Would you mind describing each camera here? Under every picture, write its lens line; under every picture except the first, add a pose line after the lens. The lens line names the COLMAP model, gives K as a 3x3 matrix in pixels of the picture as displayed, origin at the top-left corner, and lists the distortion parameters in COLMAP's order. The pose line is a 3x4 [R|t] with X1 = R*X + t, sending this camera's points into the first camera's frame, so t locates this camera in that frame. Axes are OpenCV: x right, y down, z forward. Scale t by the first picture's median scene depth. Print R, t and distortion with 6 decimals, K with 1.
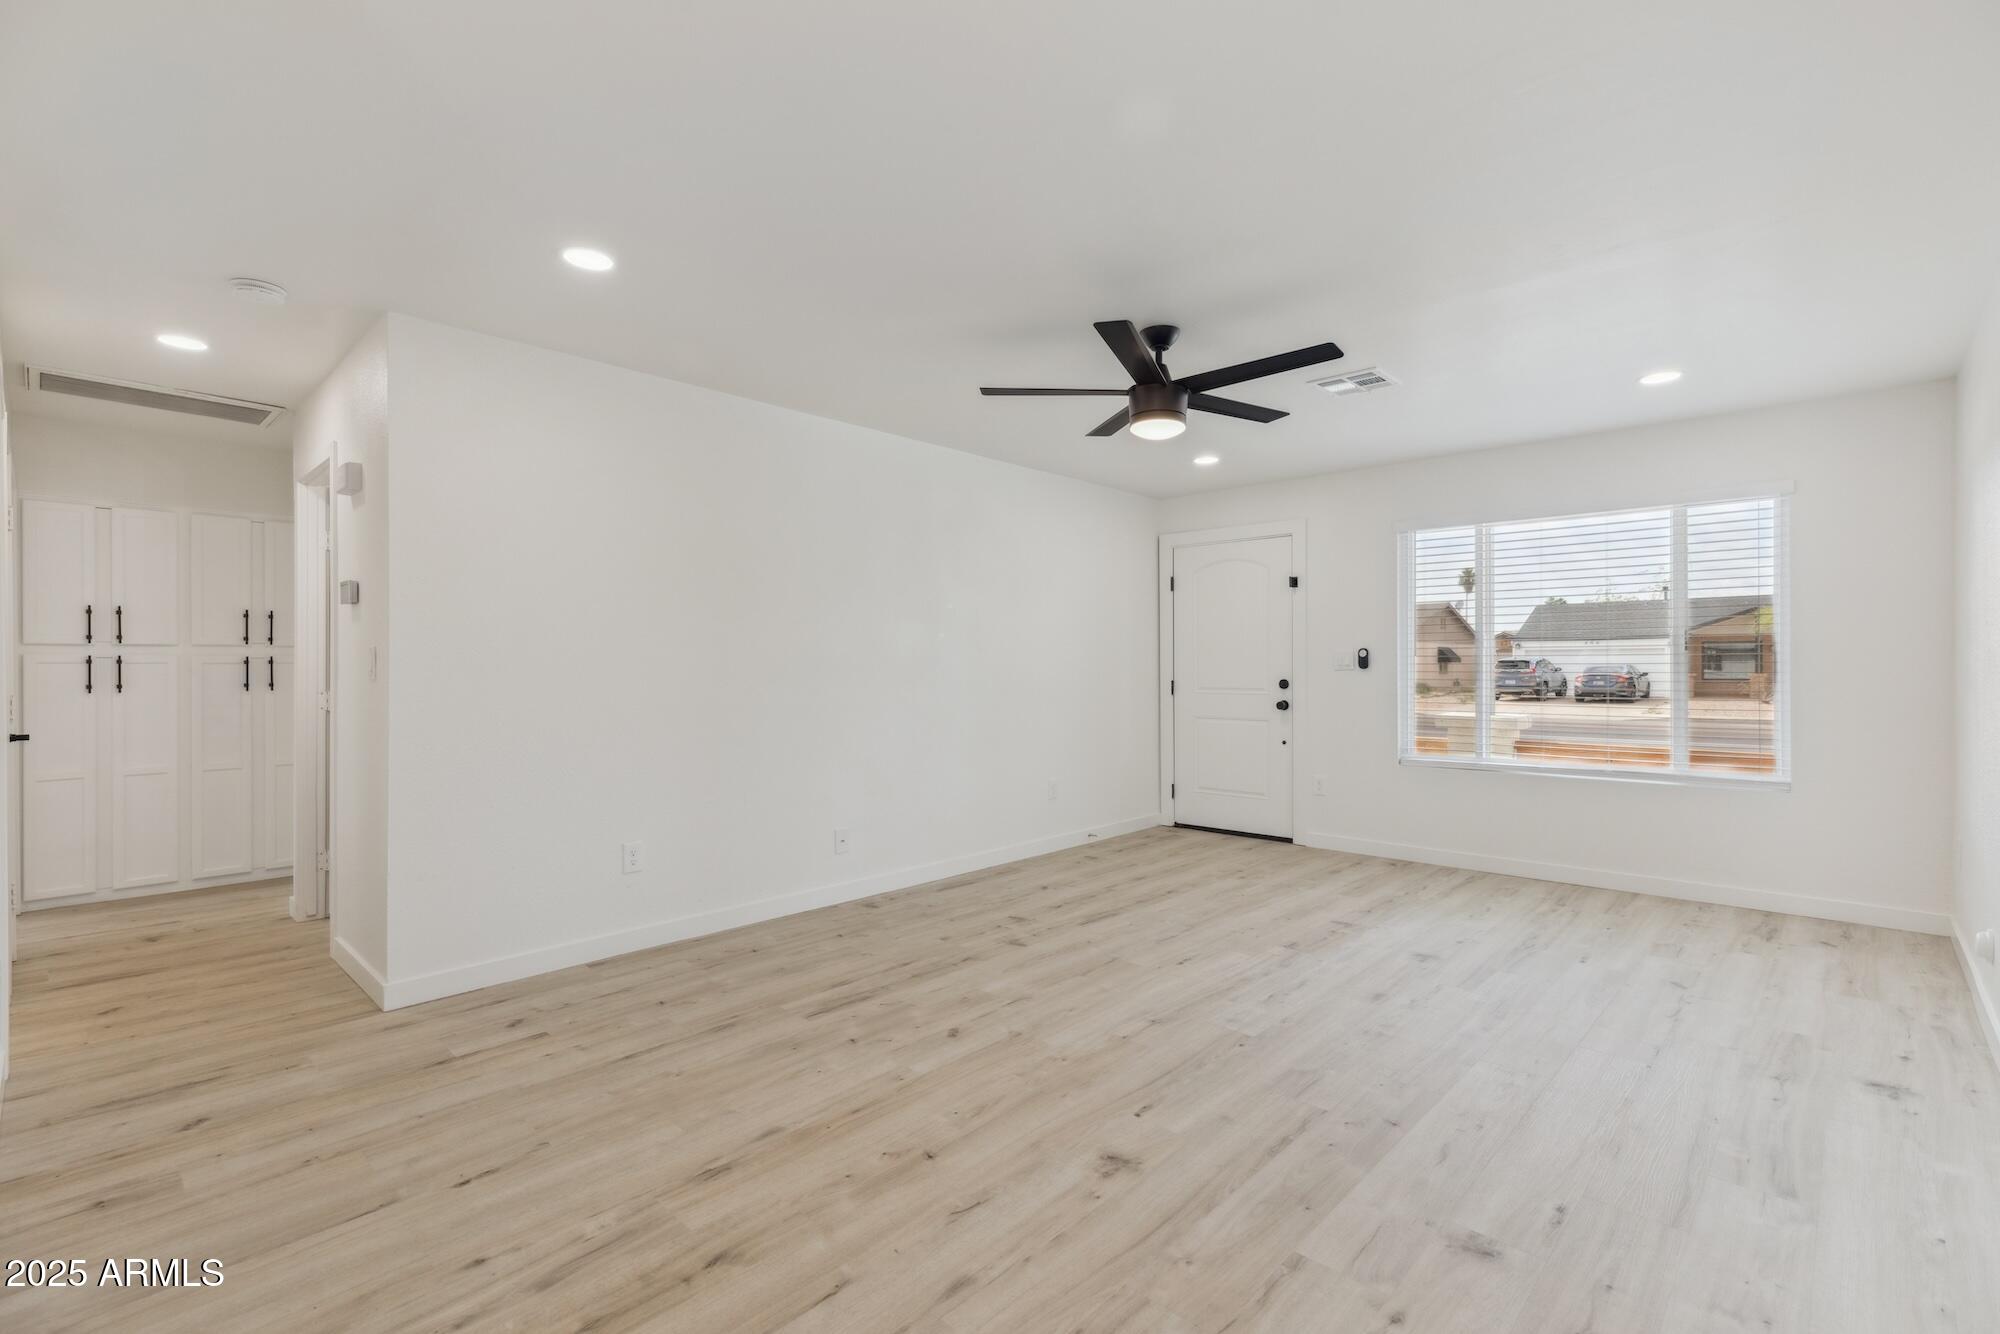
lens RADIAL K [[900.3, 0, 1003.6], [0, 900.3, 662.4], [0, 0, 1]] dist [0.005328, 0.000193]
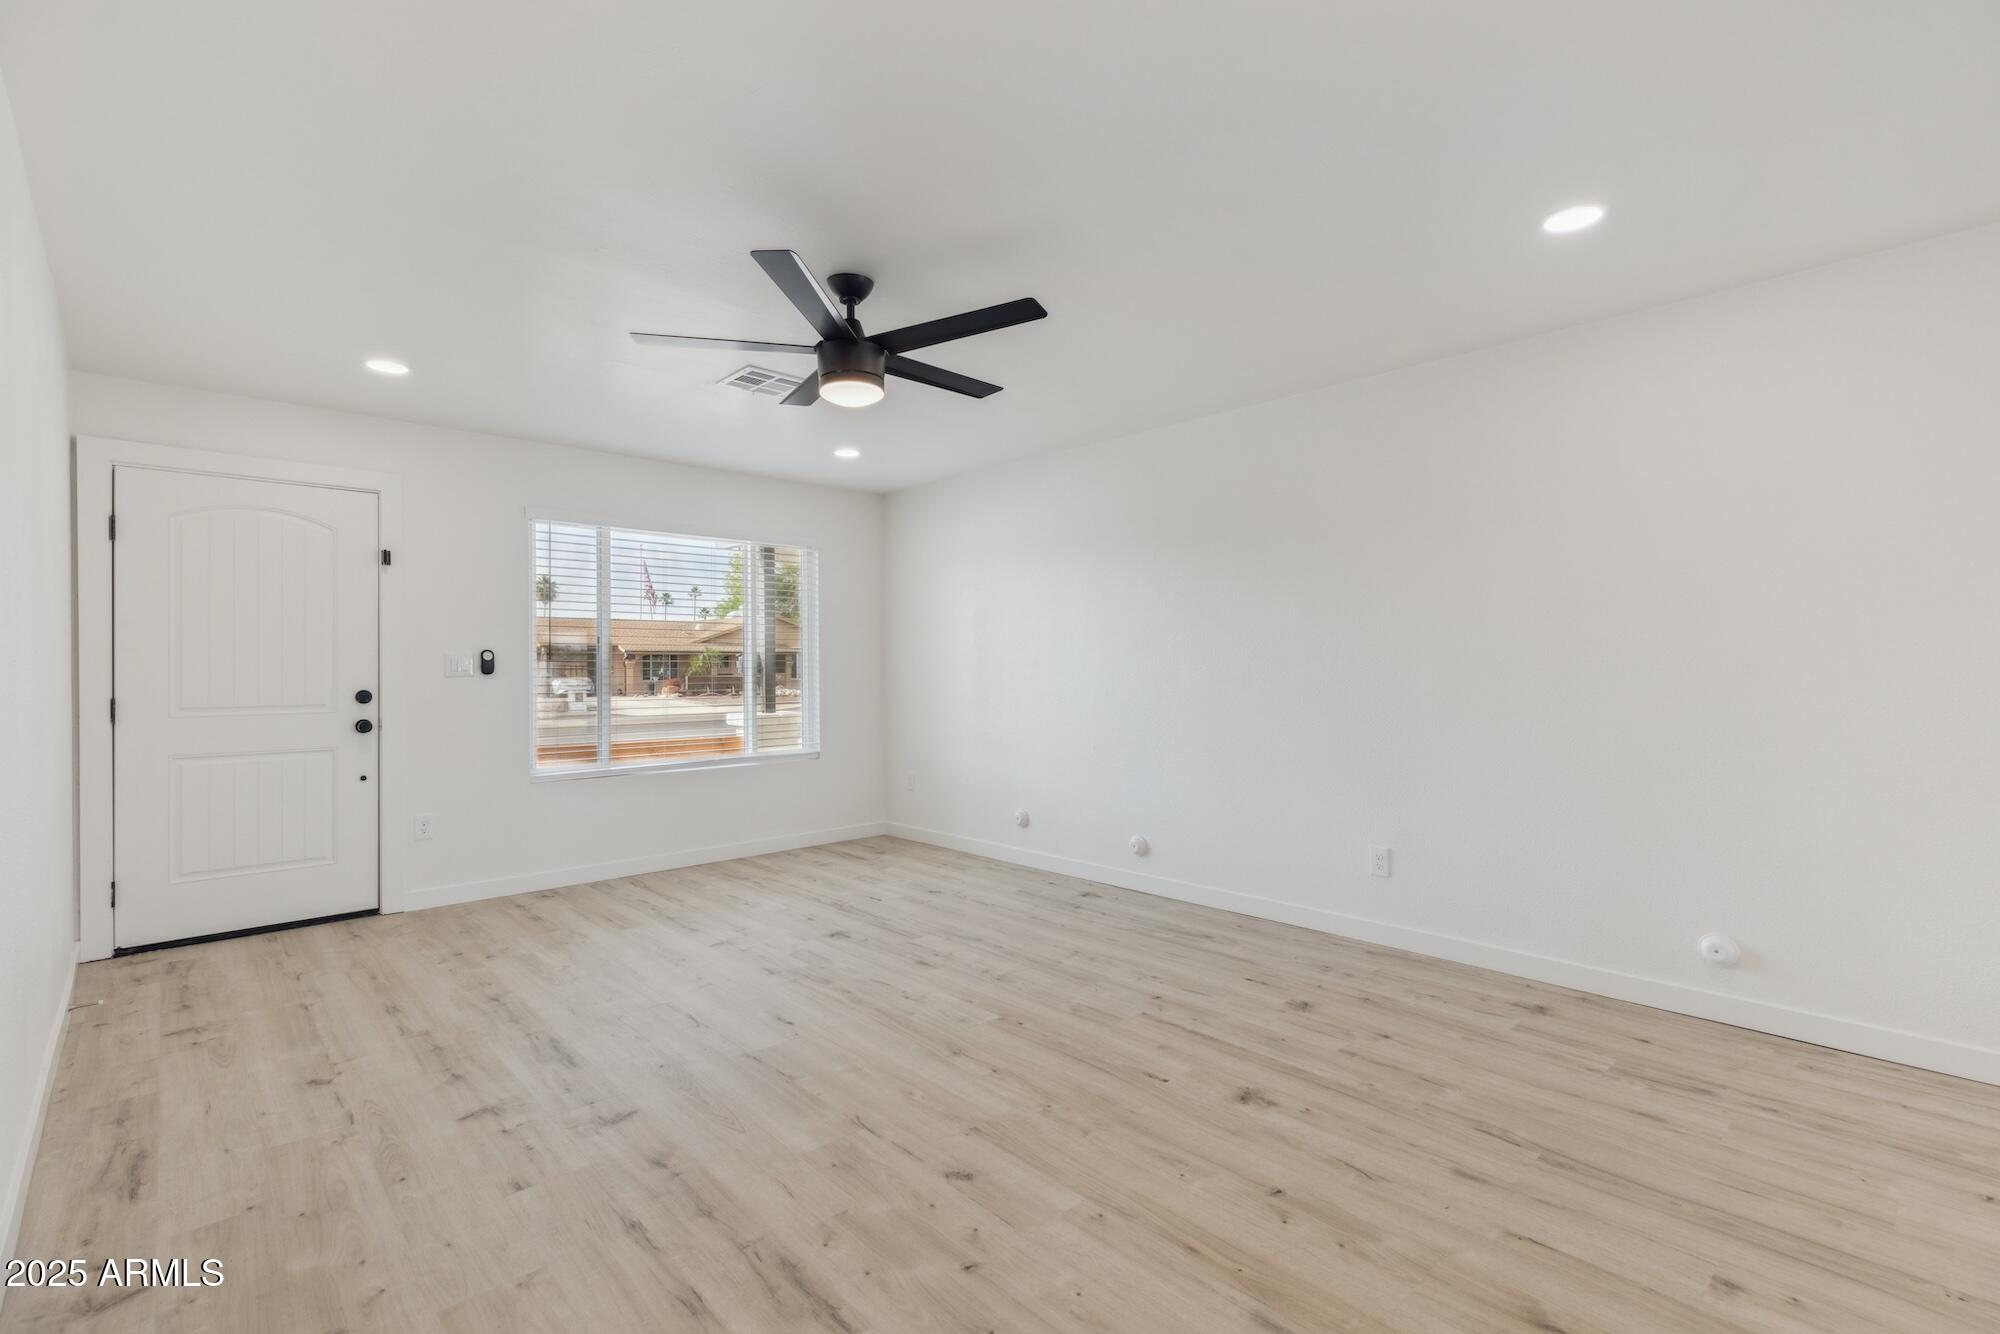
lens RADIAL K [[902.7, 0, 1003.2], [0, 902.7, 671.4], [0, 0, 1]] dist [0.005482, -0.000148]
pose [[0.064050, -0.001393, 0.997946, -0.721487], [0.000690, 0.999999, 0.001352, 0.006031], [-0.997946, 0.000602, 0.064051, 0.855155]]
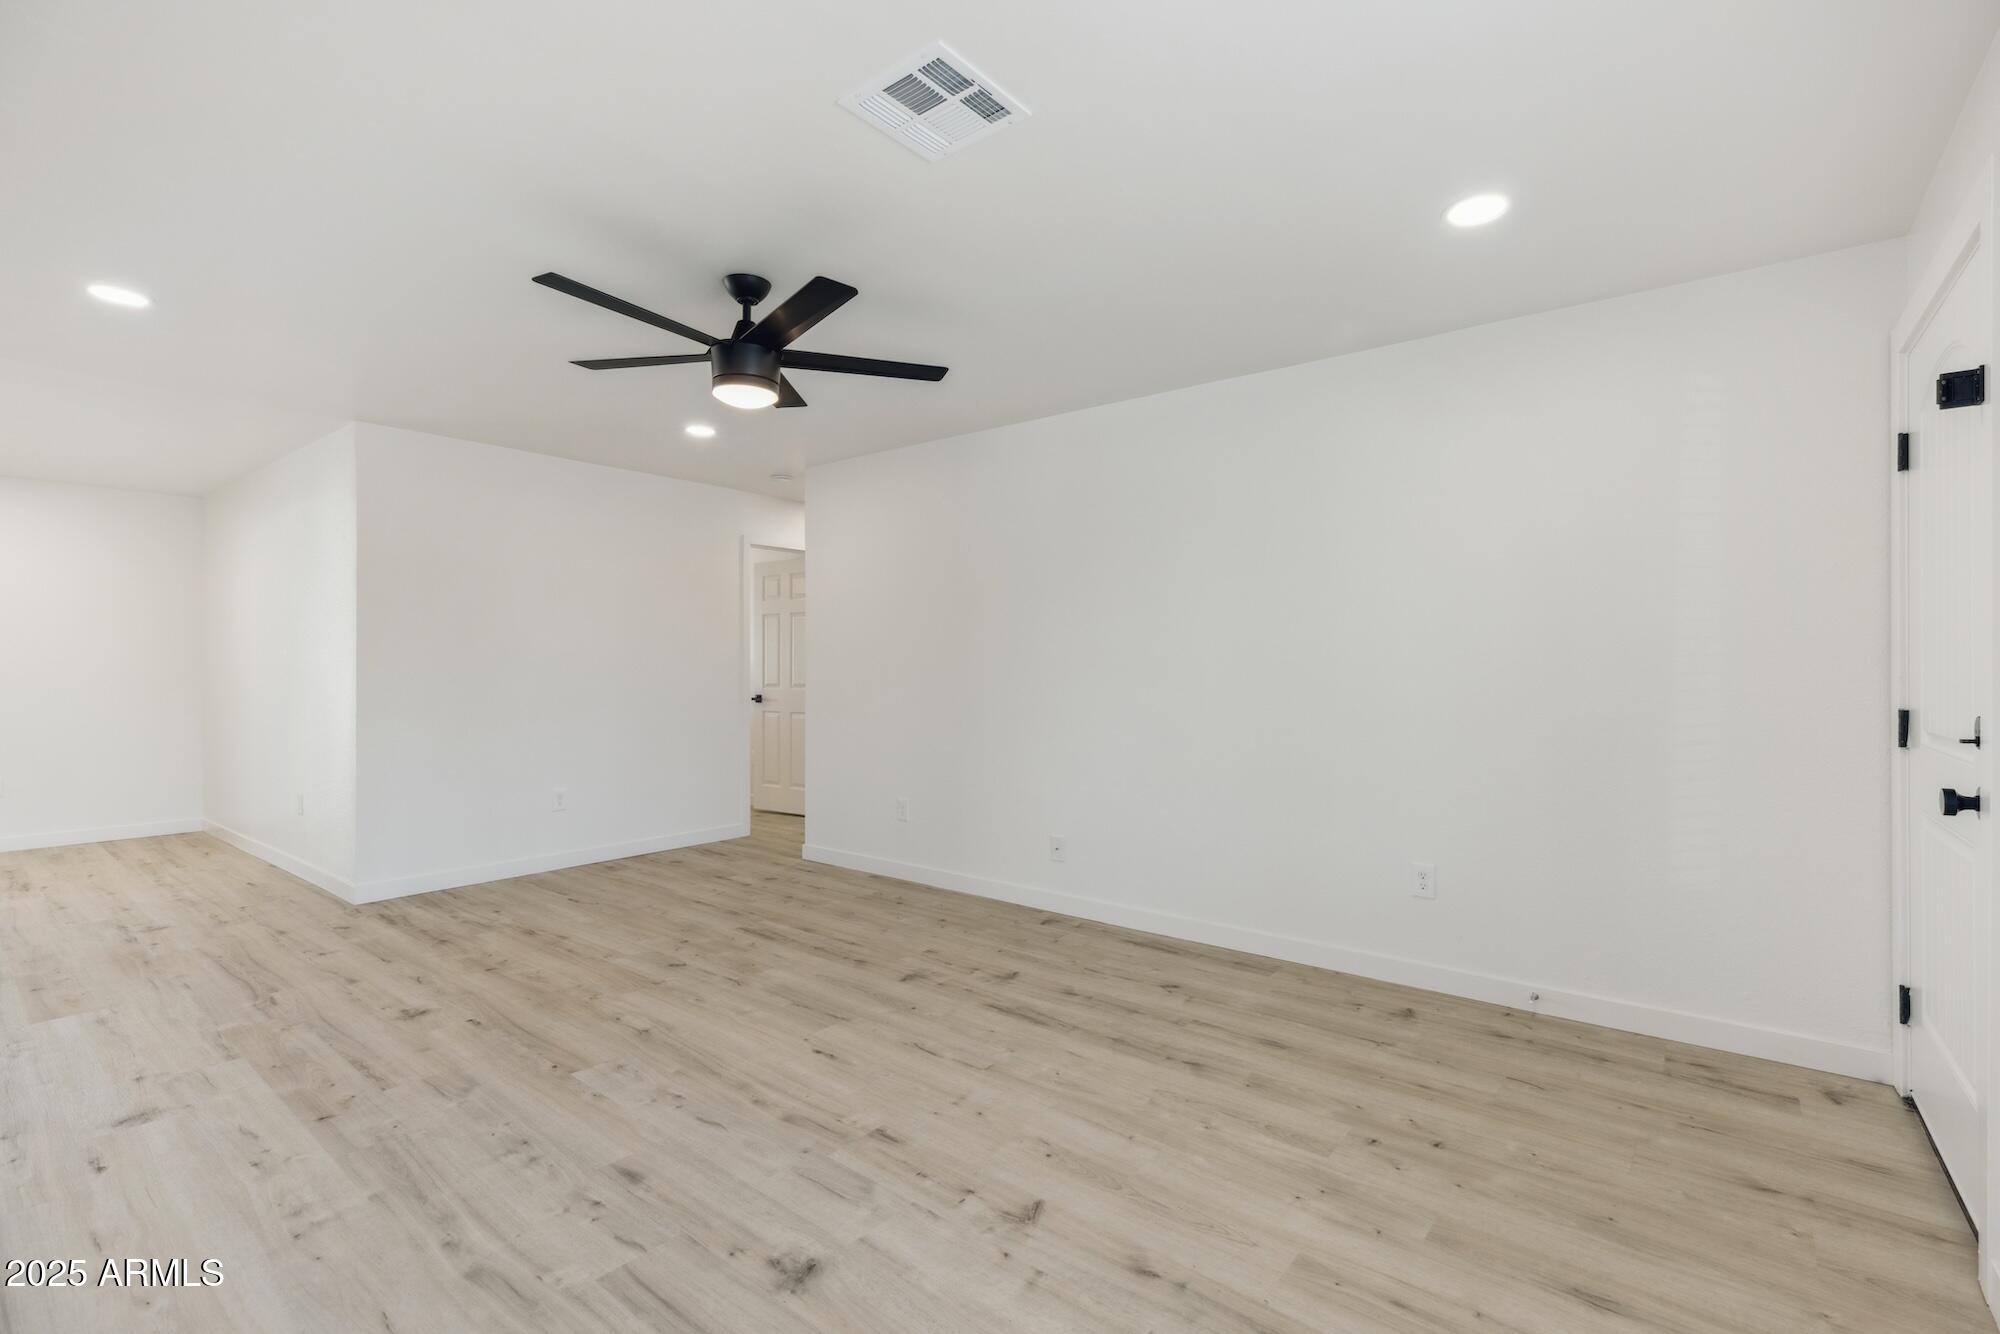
lens RADIAL K [[900.3, 0, 1003.6], [0, 900.3, 662.4], [0, 0, 1]] dist [0.005328, 0.000193]
pose [[0.075015, -0.001734, -0.997181, 1.124821], [0.003964, 0.999991, -0.001441, 0.000442], [0.997175, -0.003845, 0.075021, 1.261279]]
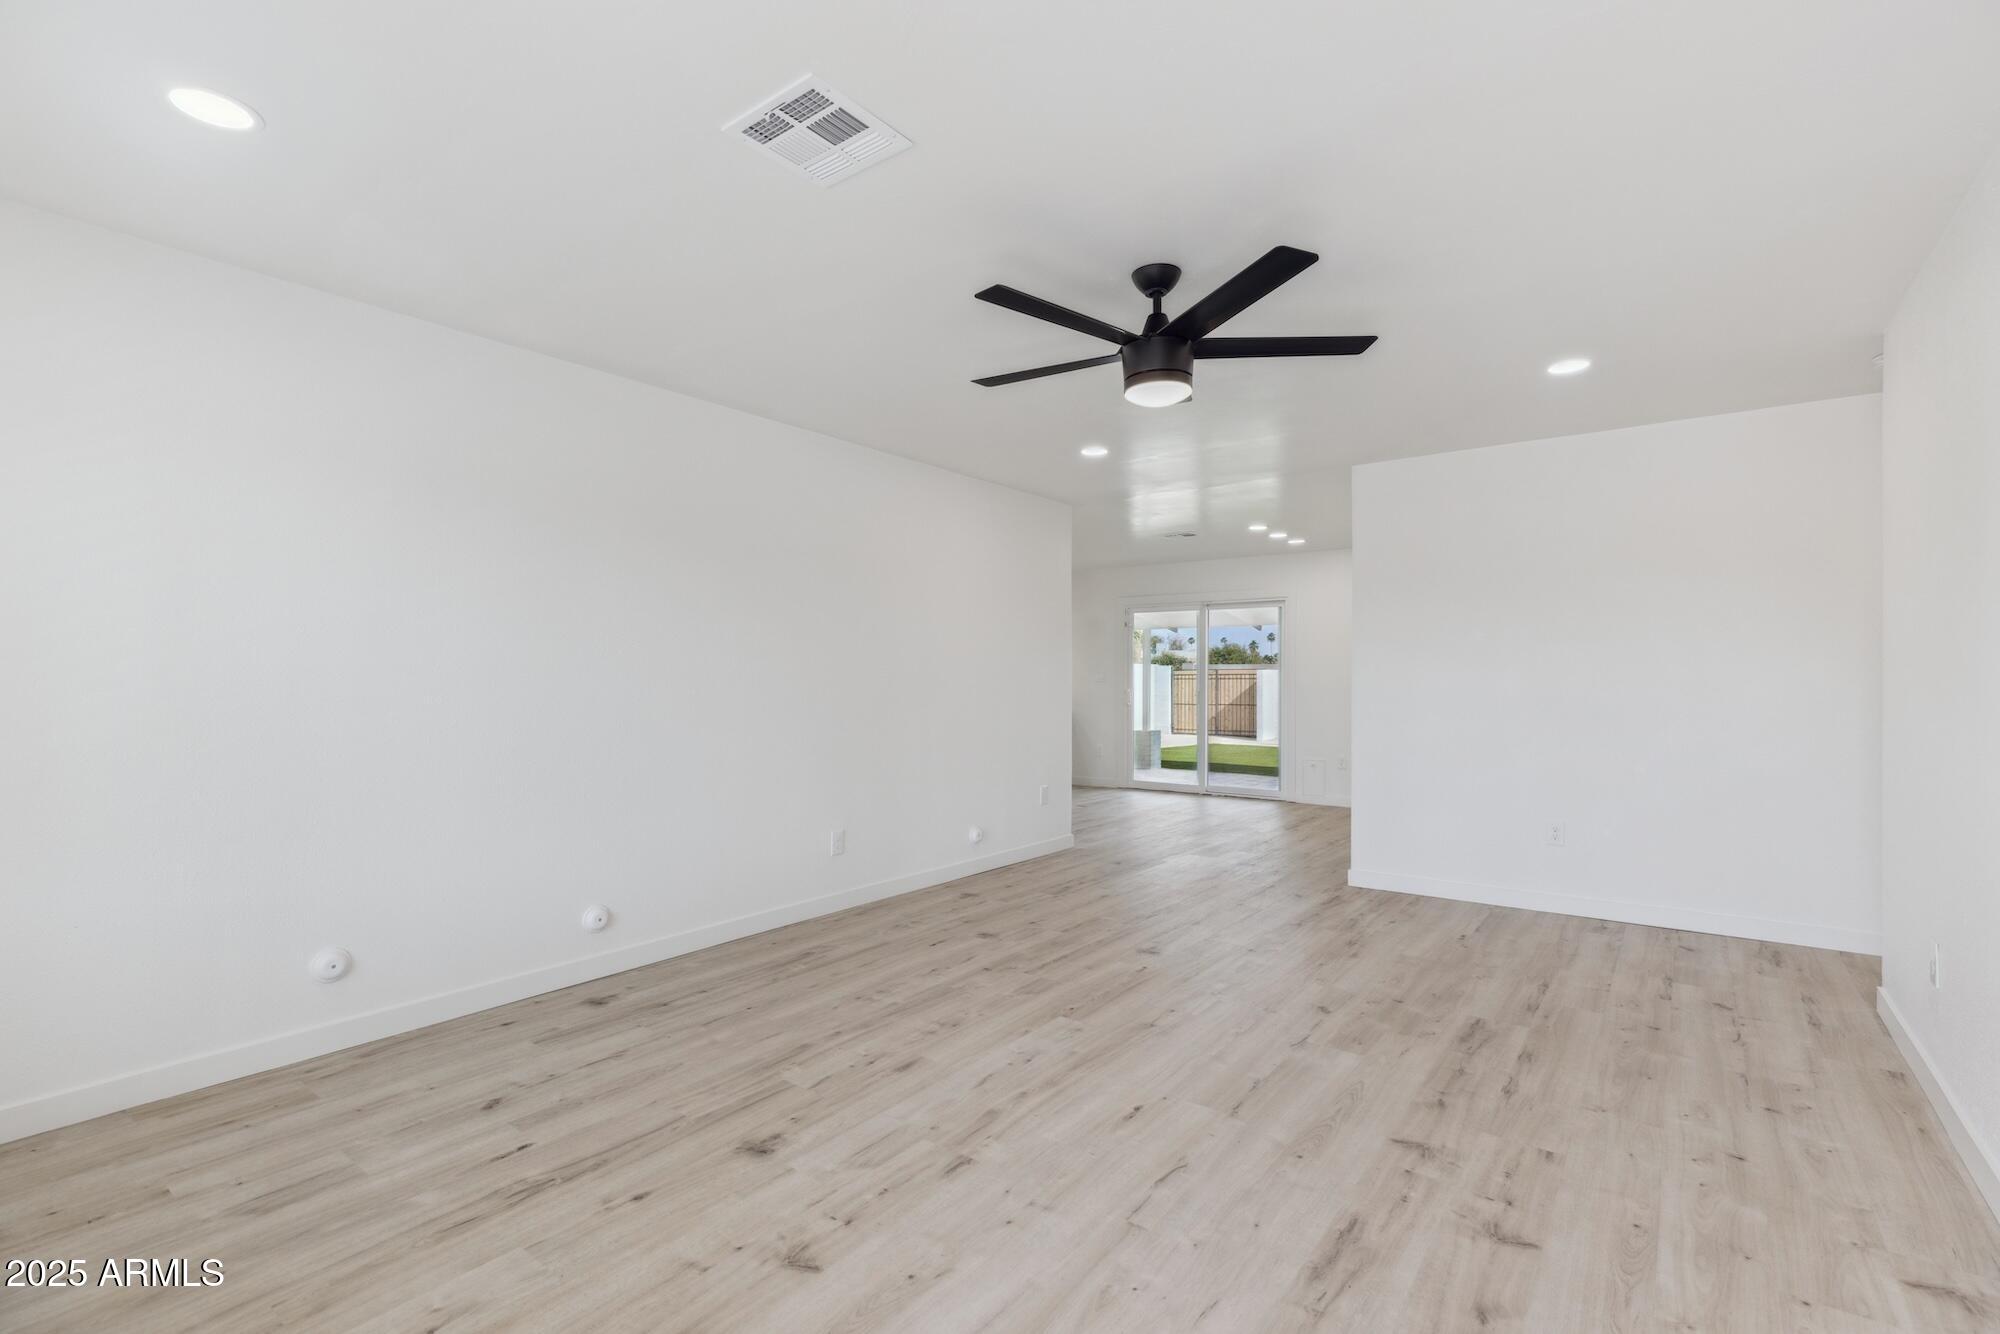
lens RADIAL K [[901.7, 0, 996.6], [0, 901.7, 680.1], [0, 0, 1]] dist [0.004600, 0.000524]
pose [[-0.994436, 0.003022, -0.105303, 0.432509], [0.003330, 0.999991, -0.002751, 0.004225], [0.105294, -0.003087, -0.994436, 1.927658]]
